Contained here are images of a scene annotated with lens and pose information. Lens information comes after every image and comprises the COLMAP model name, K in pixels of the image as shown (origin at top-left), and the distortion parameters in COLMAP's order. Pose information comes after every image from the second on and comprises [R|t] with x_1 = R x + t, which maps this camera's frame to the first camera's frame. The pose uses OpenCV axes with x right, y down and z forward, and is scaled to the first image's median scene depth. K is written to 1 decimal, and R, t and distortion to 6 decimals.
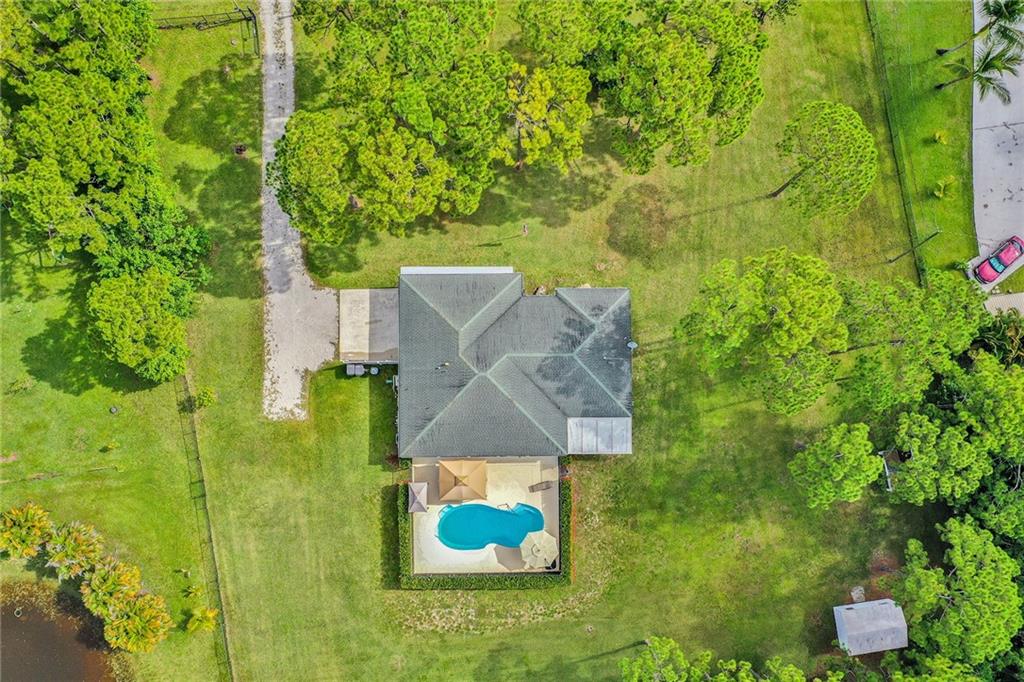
lens RADIAL K [[796.4, 0, 605.5], [0, 796.4, 374.0], [0, 0, 1]] dist [-0.006269, -0.001879]
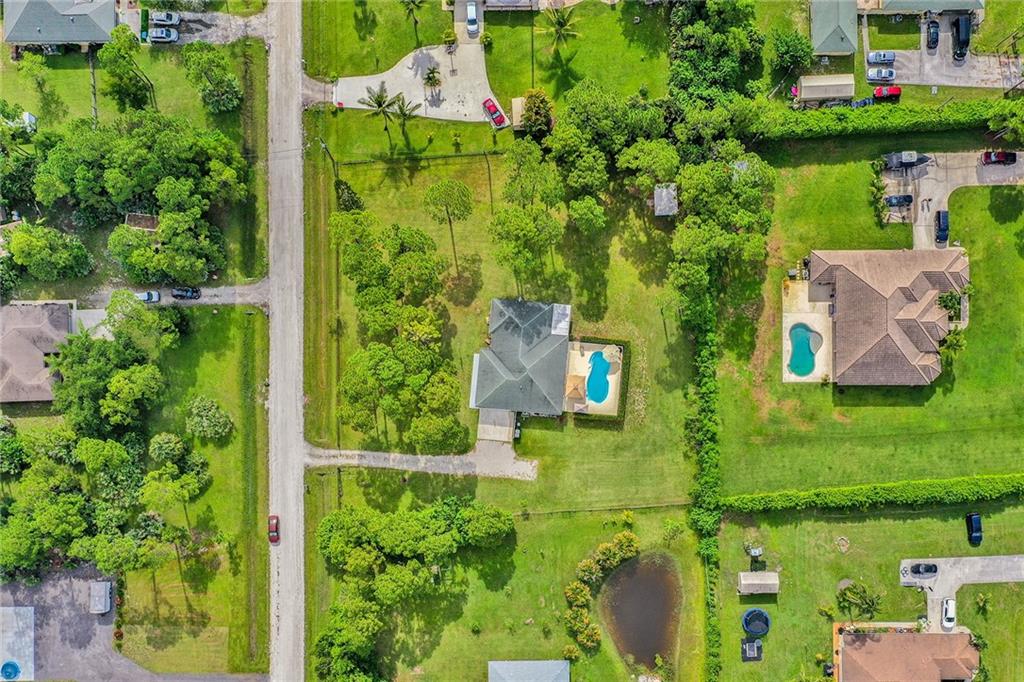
lens RADIAL K [[806.7, 0, 512.0], [0, 806.7, 341.0], [0, 0, 1]] dist [0.004945, 0.005505]
pose [[0.103765, -0.994602, -0.000422, -0.074500], [0.993151, 0.103591, 0.054040, -0.157636], [-0.053704, -0.006026, 0.998539, -1.101141]]
